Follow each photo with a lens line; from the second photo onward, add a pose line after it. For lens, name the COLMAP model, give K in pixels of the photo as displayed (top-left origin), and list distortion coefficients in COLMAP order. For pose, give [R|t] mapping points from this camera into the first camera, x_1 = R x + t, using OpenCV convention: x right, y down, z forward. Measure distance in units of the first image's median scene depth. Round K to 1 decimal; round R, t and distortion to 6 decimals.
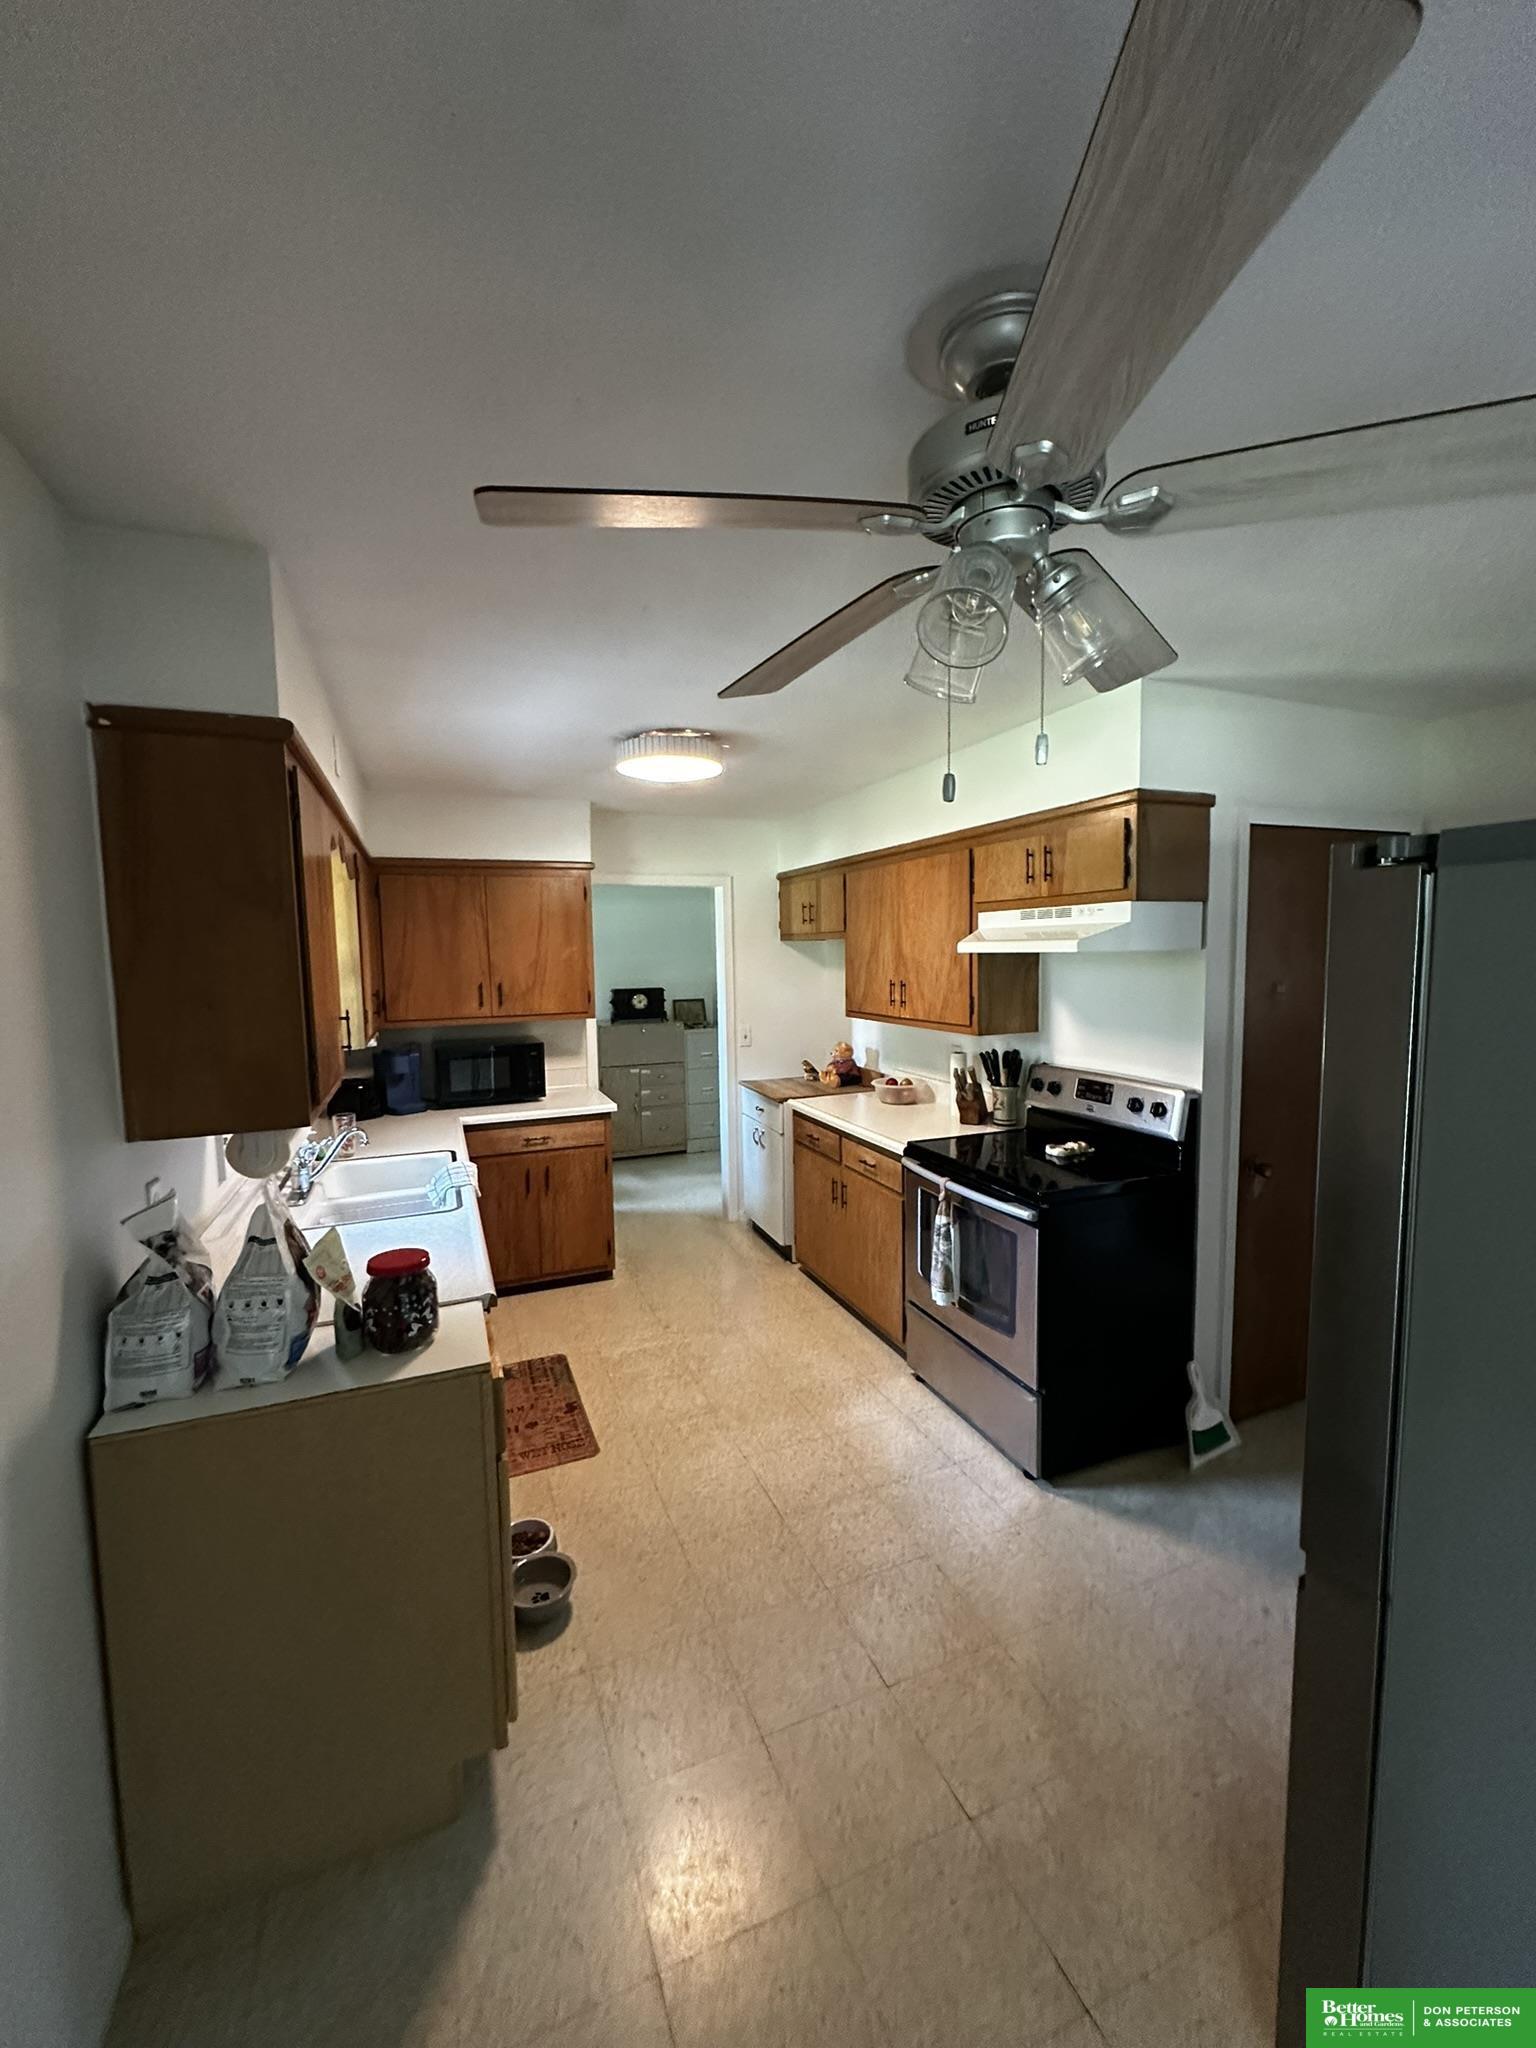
lens RADIAL K [[824.2, 0, 772.9], [0, 824.2, 1020.2], [0, 0, 1]] dist [-0.001420, -0.000191]
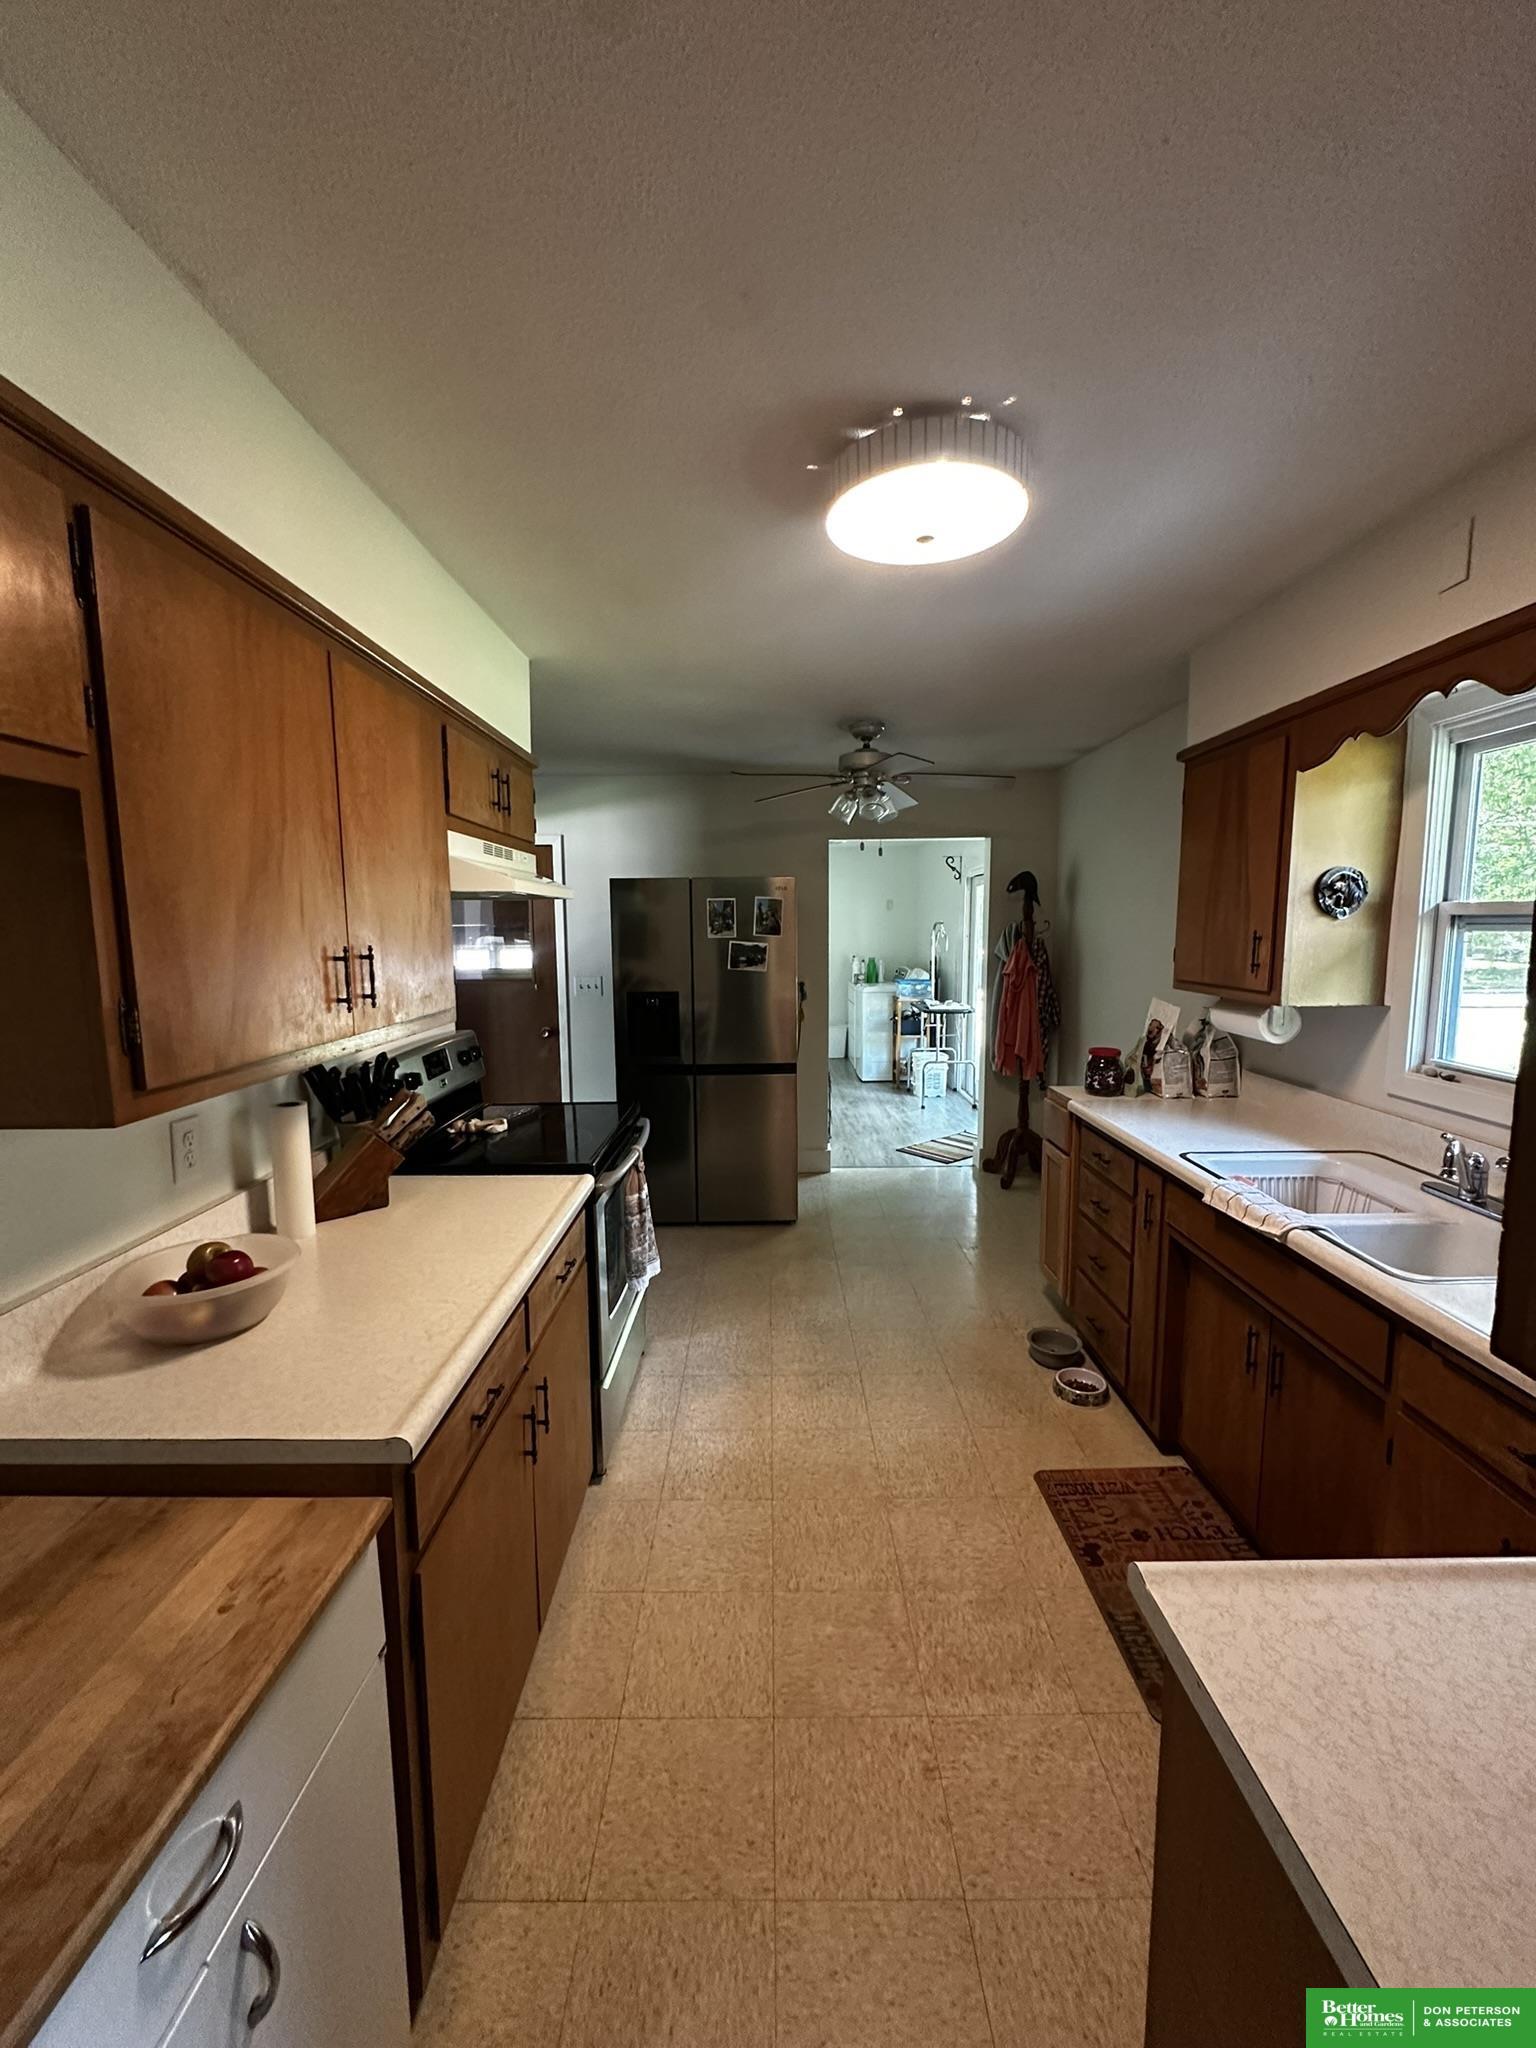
lens RADIAL K [[824.2, 0, 772.1], [0, 824.2, 1015.8], [0, 0, 1]] dist [-0.001420, -0.000191]
pose [[-0.925070, -0.021204, 0.379204, -0.260423], [0.058017, 0.978833, 0.196266, -0.112356], [-0.375339, 0.203561, -0.904259, 1.687597]]
